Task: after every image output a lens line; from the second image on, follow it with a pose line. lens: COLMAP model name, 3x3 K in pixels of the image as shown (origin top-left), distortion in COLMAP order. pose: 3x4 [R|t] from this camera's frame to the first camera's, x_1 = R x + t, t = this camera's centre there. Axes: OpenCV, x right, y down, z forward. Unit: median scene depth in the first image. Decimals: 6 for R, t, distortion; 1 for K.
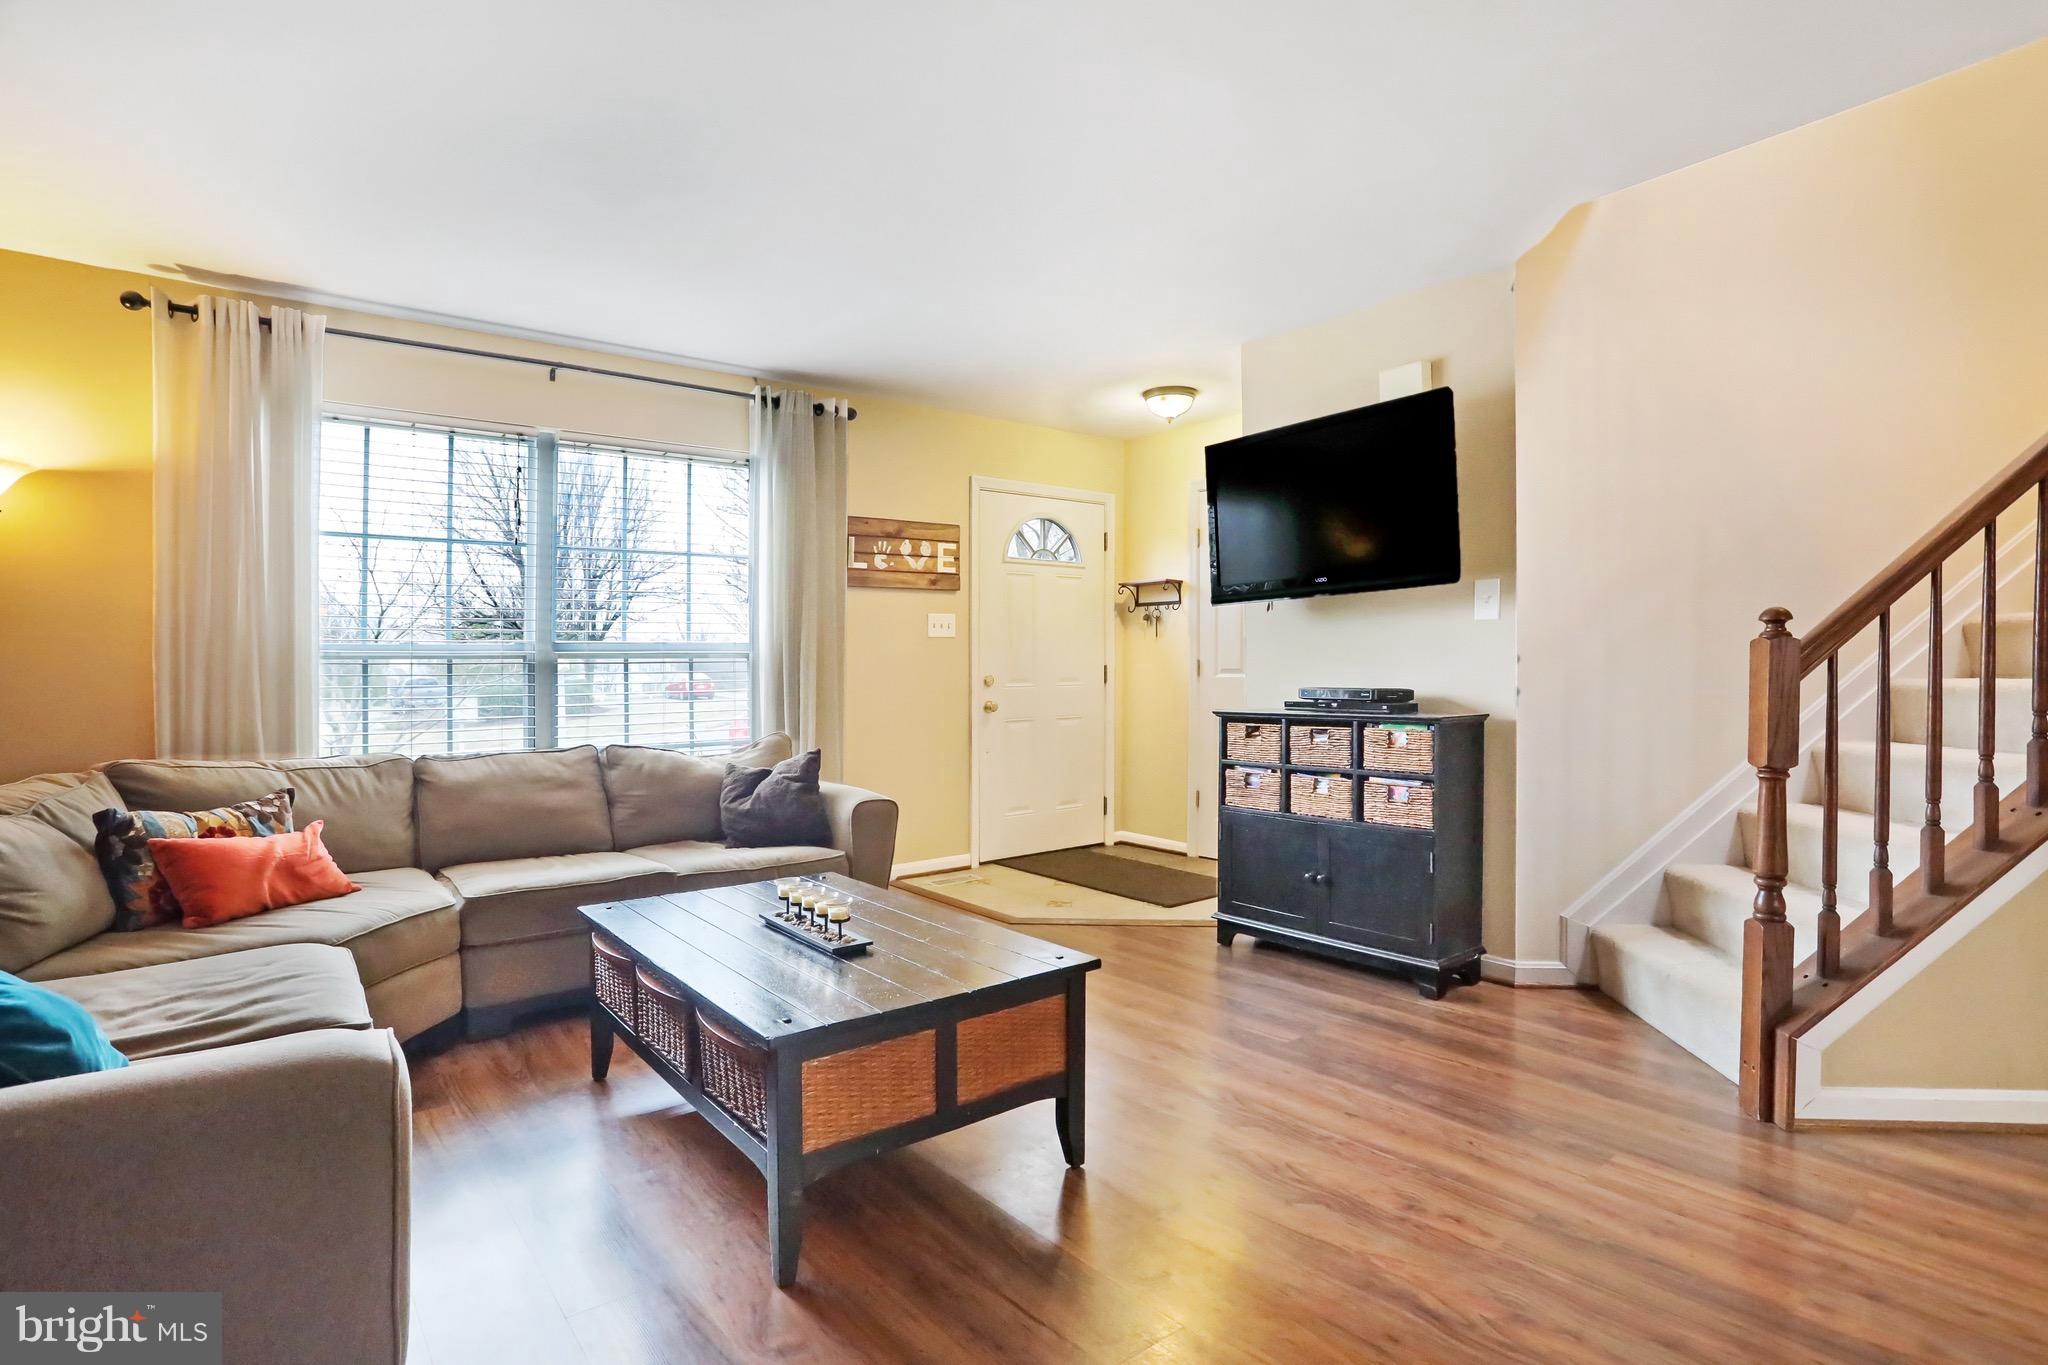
lens RADIAL K [[1018.0, 0, 997.6], [0, 1018.0, 684.7], [0, 0, 1]] dist [-0.058165, 0.032524]
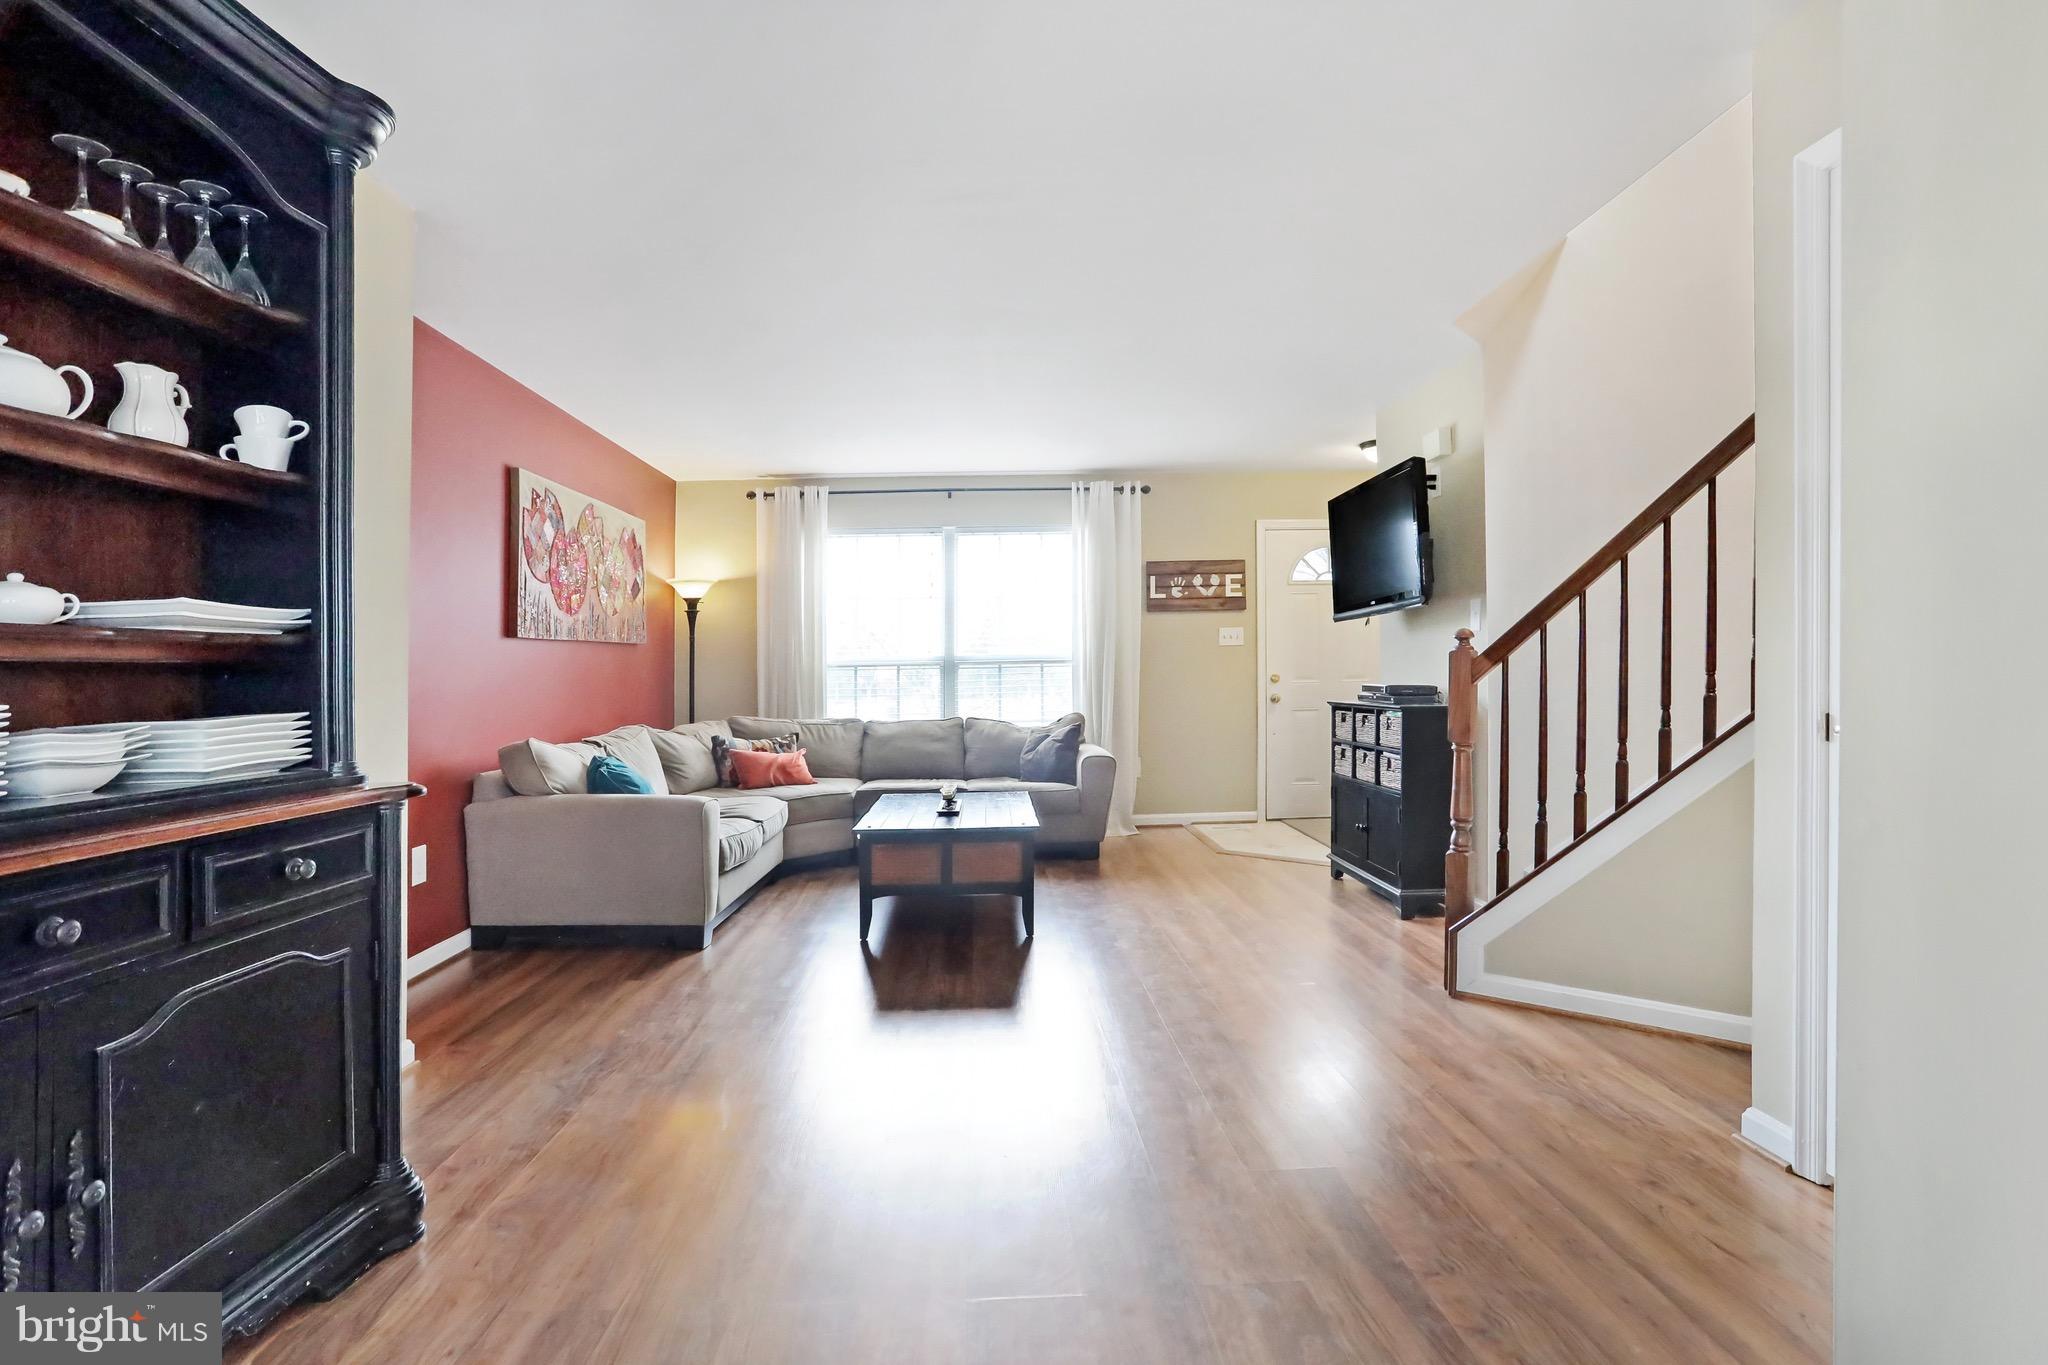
lens RADIAL K [[1018.0, 0, 997.6], [0, 1018.0, 684.7], [0, 0, 1]] dist [-0.058165, 0.032524]
pose [[0.808837, 0.003340, -0.588024, 0.677367], [-0.000712, 0.999989, 0.004700, -0.002512], [0.588033, -0.003383, 0.808830, -0.349360]]
